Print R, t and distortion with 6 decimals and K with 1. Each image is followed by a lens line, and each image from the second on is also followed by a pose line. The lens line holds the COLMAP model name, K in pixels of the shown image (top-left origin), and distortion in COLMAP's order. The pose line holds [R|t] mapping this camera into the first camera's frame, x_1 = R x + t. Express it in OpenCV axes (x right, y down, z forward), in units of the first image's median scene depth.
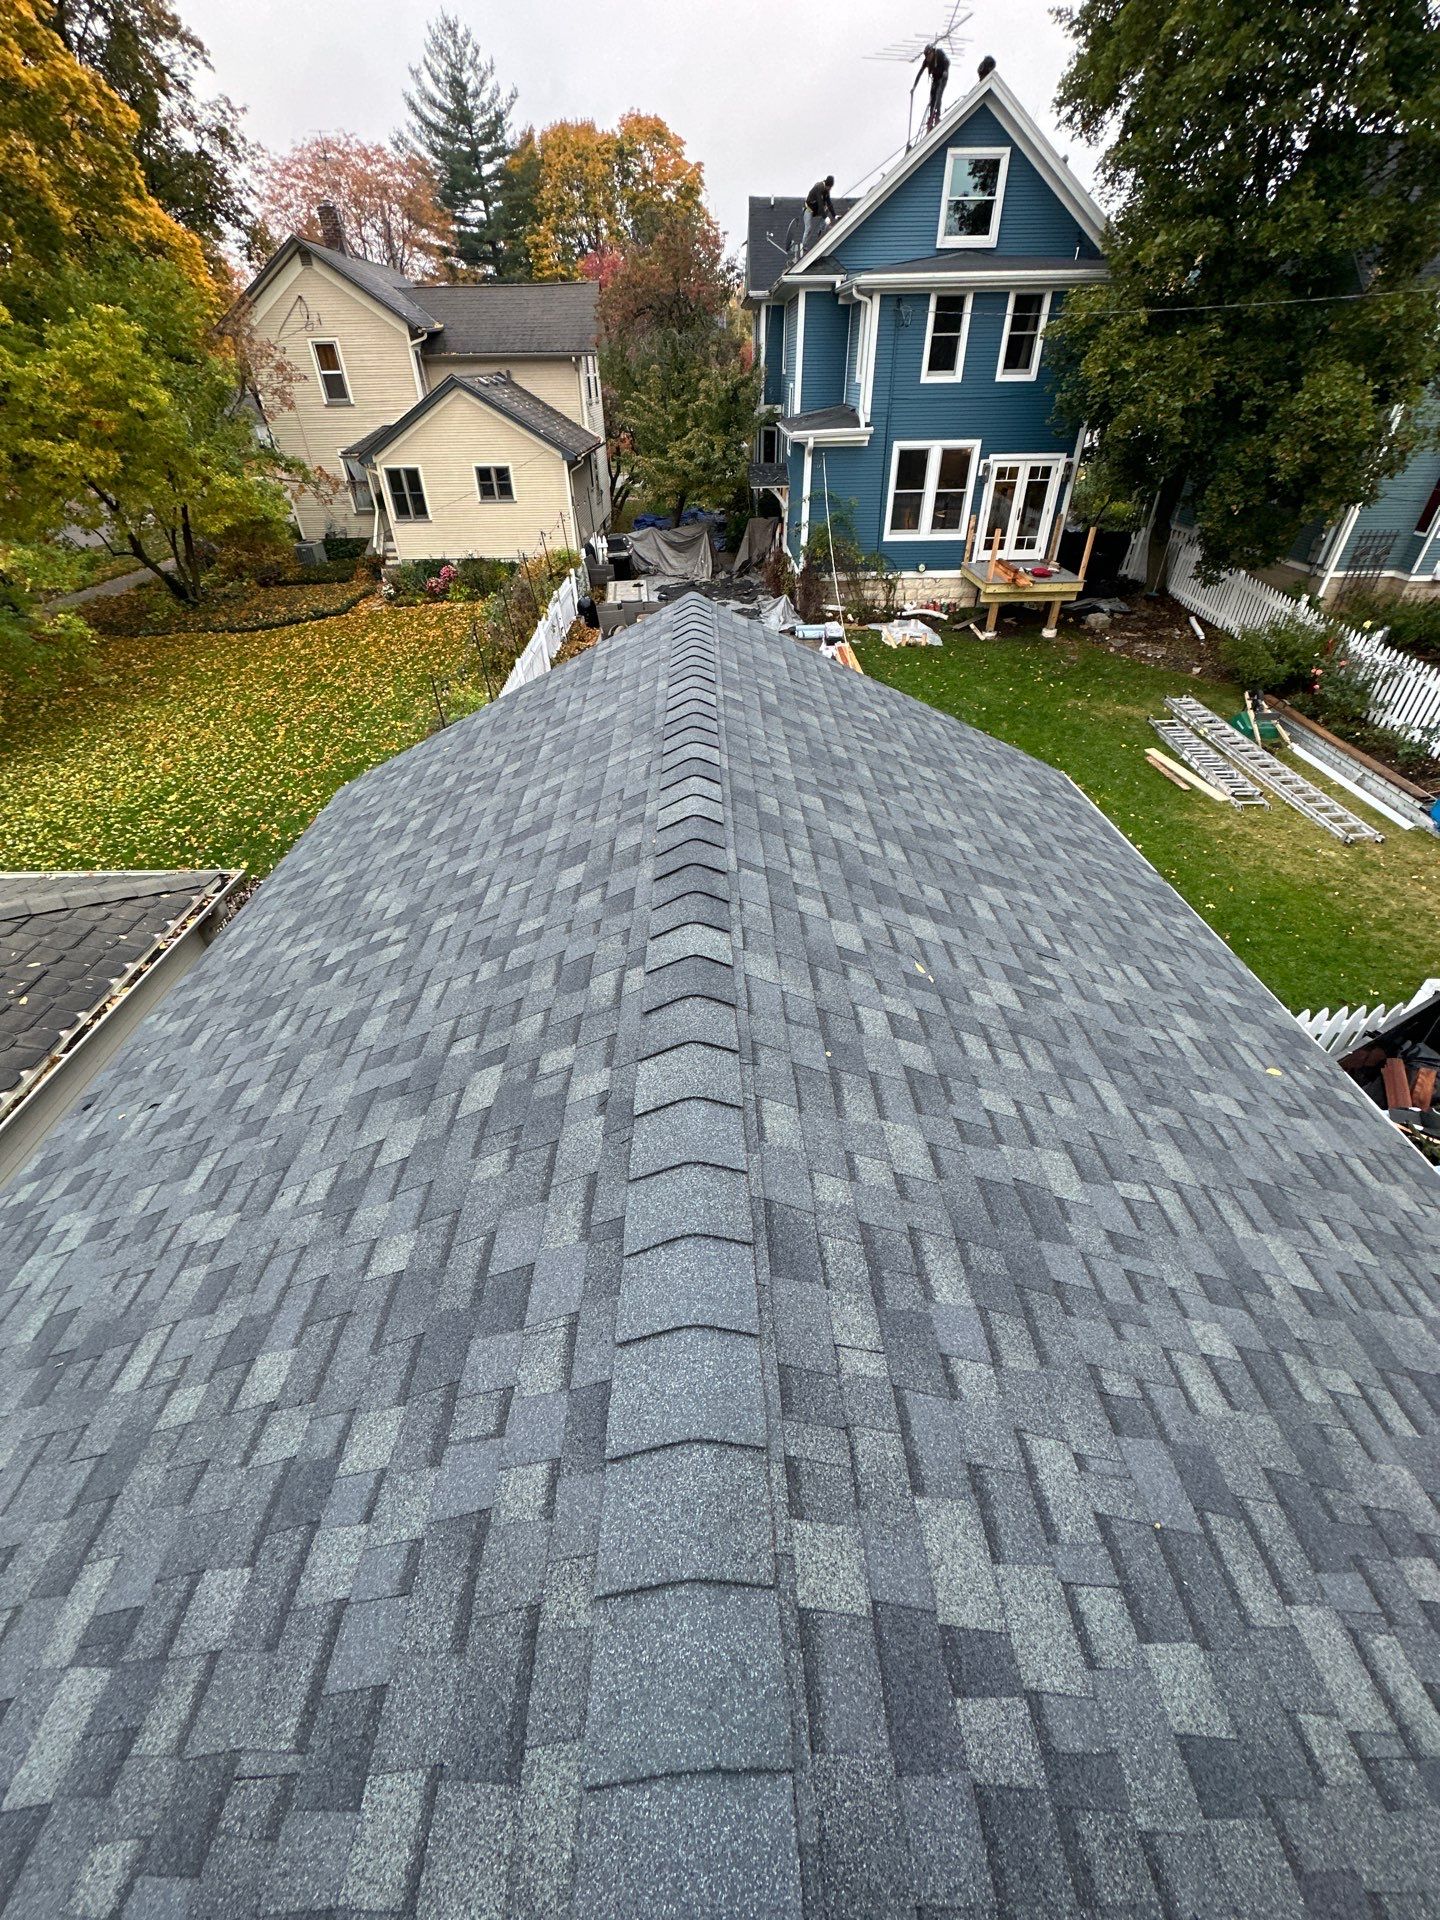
lens RADIAL K [[778.9, 0, 721.5], [0, 778.9, 960.3], [0, 0, 1]] dist [0.001824, -0.000912]
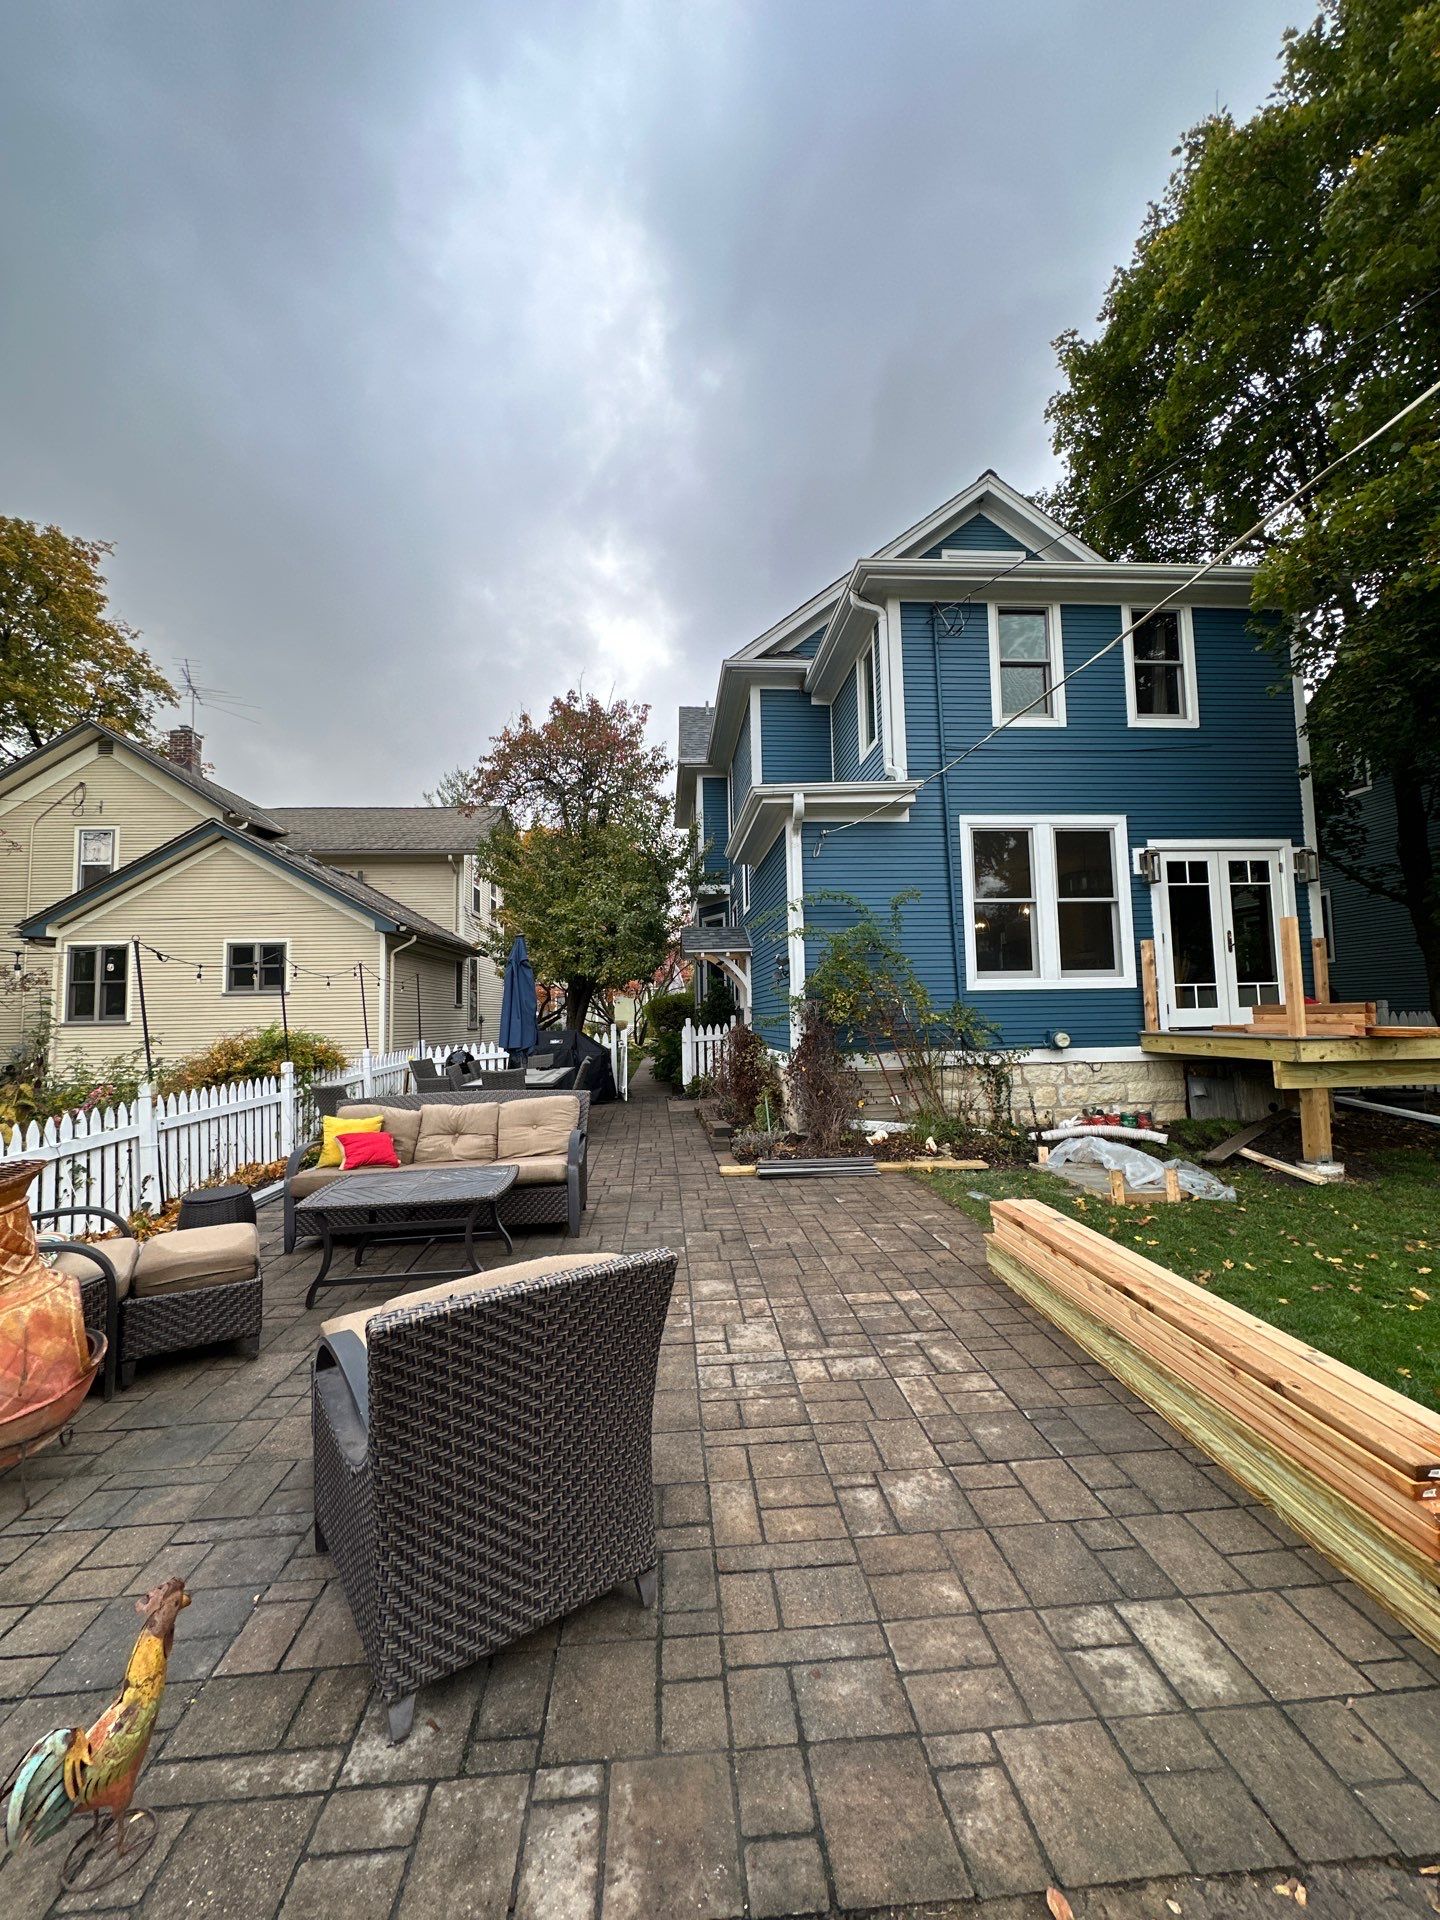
lens RADIAL K [[778.9, 0, 715.5], [0, 778.9, 957.9], [0, 0, 1]] dist [0.001824, -0.000912]
pose [[0.998885, -0.008805, 0.046385, 0.037527], [0.037344, 0.748458, -0.662130, -0.258778], [-0.028887, 0.663124, 0.747952, 0.663987]]
